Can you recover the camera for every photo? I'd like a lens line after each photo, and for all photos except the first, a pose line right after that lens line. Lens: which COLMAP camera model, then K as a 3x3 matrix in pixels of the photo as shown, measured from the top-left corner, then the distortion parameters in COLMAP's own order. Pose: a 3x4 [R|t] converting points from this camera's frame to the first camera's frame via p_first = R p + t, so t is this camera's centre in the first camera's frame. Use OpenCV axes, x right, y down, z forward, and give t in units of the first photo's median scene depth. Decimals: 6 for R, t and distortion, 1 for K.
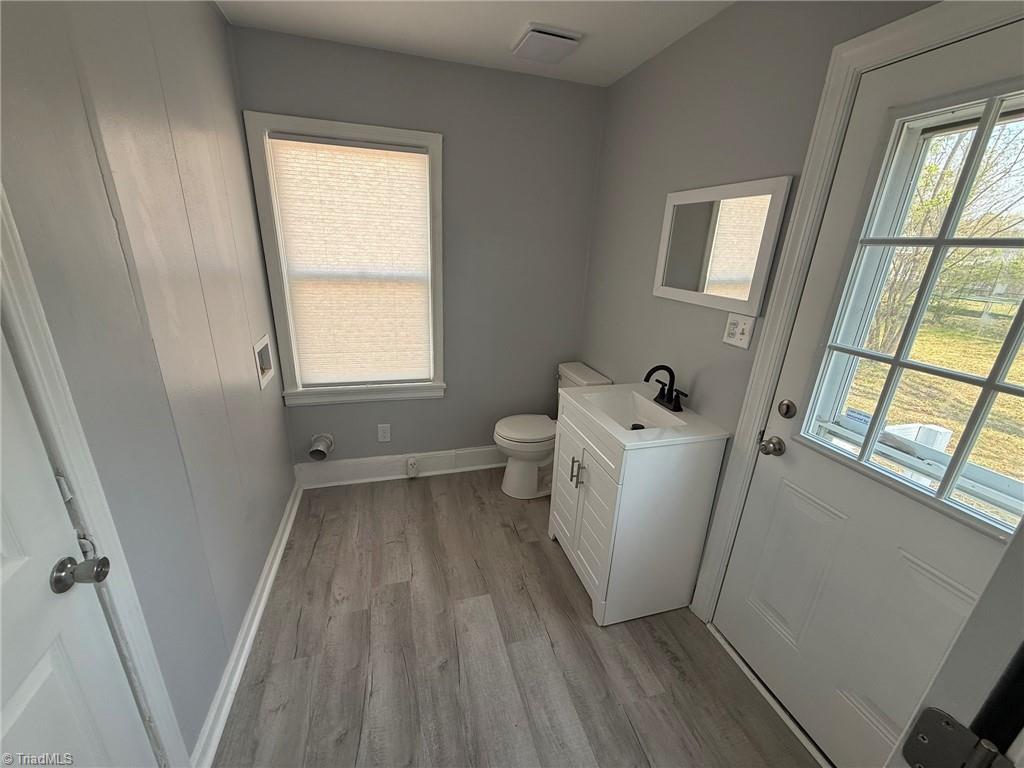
lens RADIAL K [[409.2, 0, 508.2], [0, 409.2, 382.2], [0, 0, 1]] dist [0.002269, -0.000022]
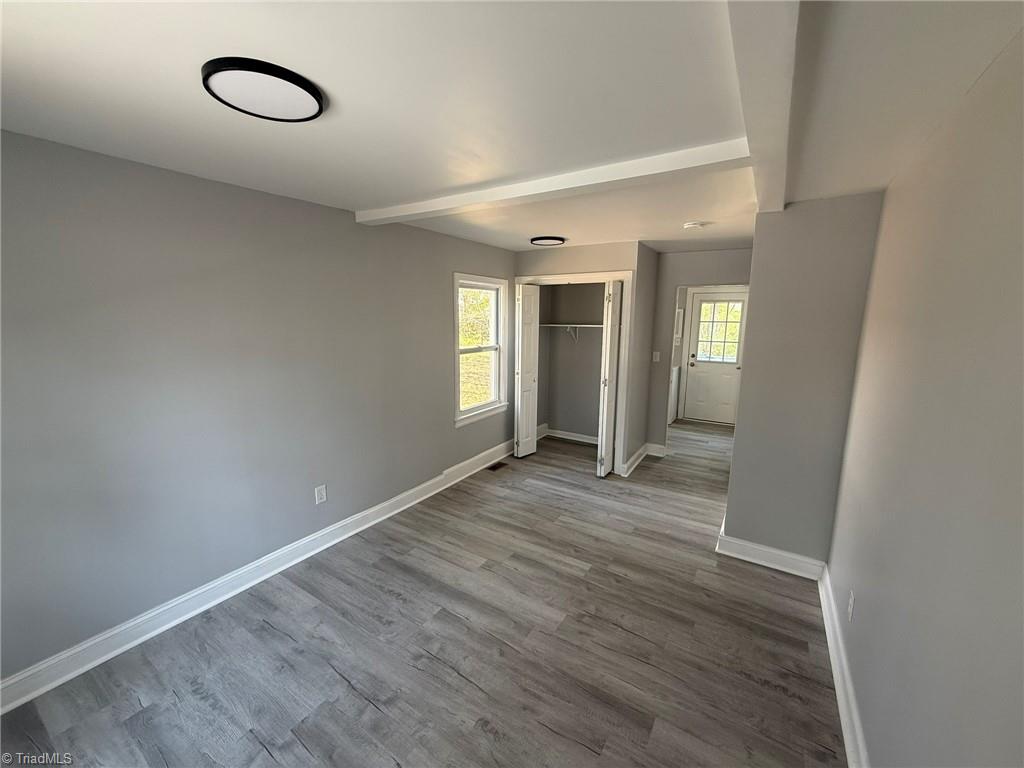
lens RADIAL K [[409.2, 0, 514.7], [0, 409.2, 382.0], [0, 0, 1]] dist [0.002269, -0.000022]
pose [[0.732495, -0.147570, 0.664586, -3.784532], [0.260287, 0.962760, -0.073104, 0.163575], [-0.629048, 0.226531, 0.743627, -1.059929]]
